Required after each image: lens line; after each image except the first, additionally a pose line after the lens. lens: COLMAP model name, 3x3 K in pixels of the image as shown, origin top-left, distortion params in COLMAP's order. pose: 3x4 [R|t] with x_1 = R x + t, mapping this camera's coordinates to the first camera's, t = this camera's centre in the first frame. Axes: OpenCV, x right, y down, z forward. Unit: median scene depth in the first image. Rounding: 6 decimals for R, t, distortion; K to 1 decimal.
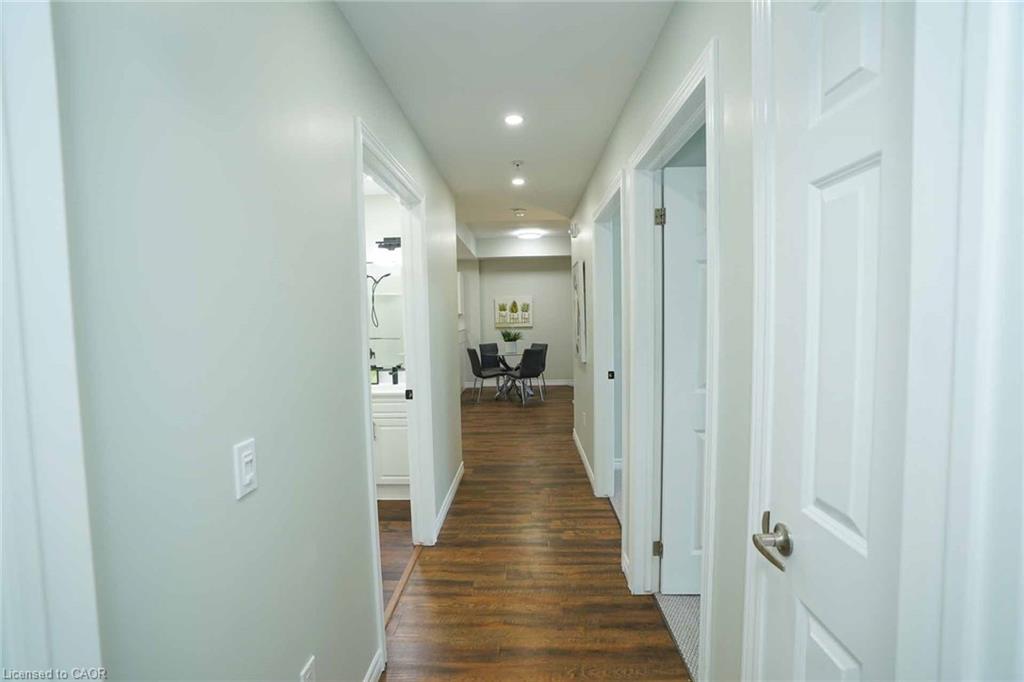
lens RADIAL K [[471.7, 0, 506.3], [0, 471.7, 342.6], [0, 0, 1]] dist [-0.071787, 0.028345]
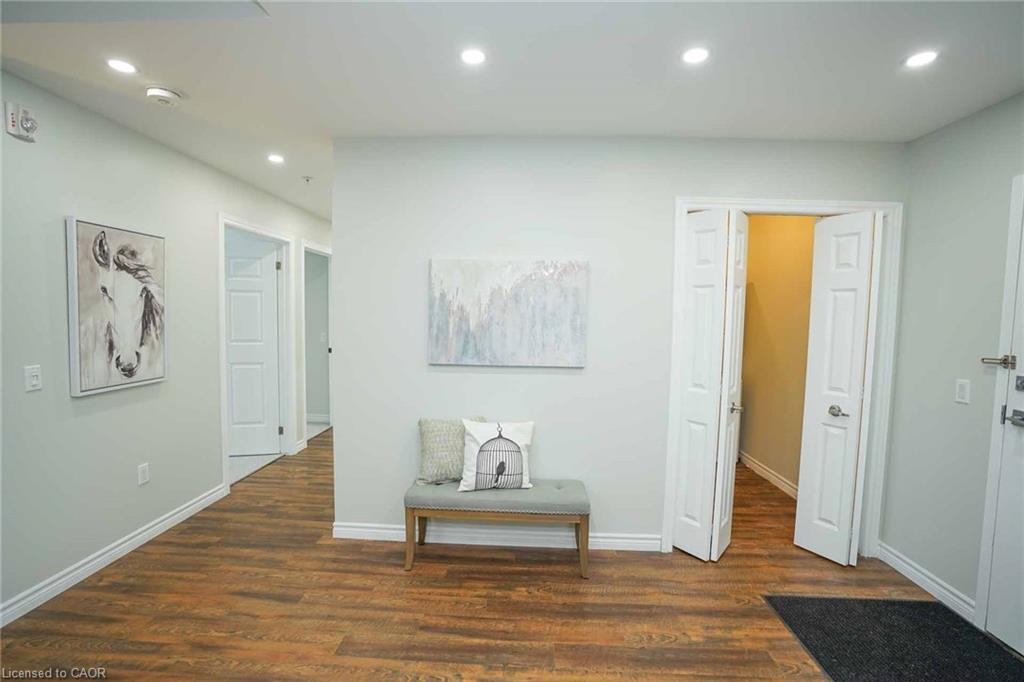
lens RADIAL K [[471.7, 0, 506.3], [0, 471.7, 342.6], [0, 0, 1]] dist [-0.071787, 0.028345]
pose [[-0.999649, -0.000234, 0.026507, -0.419419], [0.003322, 0.990971, 0.134037, -0.121170], [-0.026299, 0.134078, -0.990622, 1.851647]]
